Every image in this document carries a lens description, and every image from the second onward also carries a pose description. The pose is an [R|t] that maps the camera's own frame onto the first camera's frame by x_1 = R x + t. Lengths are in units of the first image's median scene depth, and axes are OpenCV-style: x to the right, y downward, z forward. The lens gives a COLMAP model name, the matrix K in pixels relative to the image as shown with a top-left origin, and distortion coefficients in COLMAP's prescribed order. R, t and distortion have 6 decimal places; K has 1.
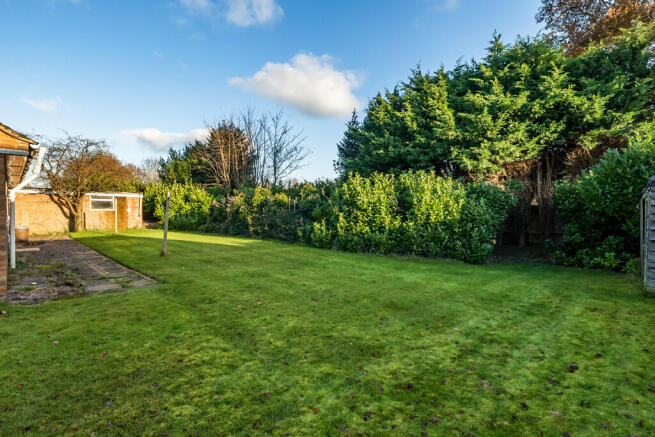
lens RADIAL K [[360.1, 0, 328.4], [0, 360.1, 217.6], [0, 0, 1]] dist [0.004594, 0.001916]
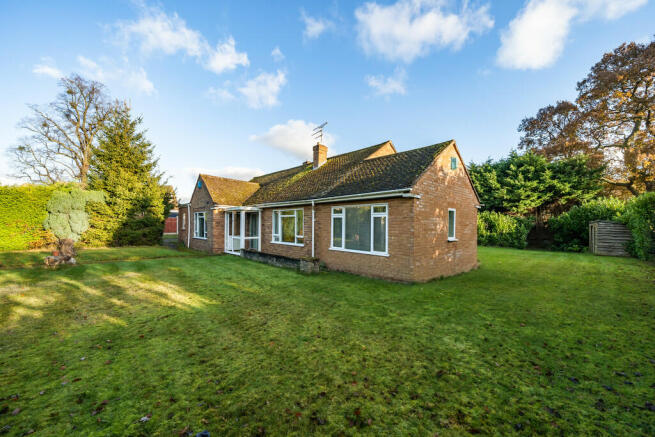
lens RADIAL K [[255.4, 0, 326.1], [0, 255.4, 220.9], [0, 0, 1]] dist [-0.001061, -0.000234]
pose [[0.999991, 0.003139, -0.002785, -0.907044], [-0.003203, 0.999729, -0.023067, -0.026098], [0.002712, 0.023076, 0.999730, -0.761094]]
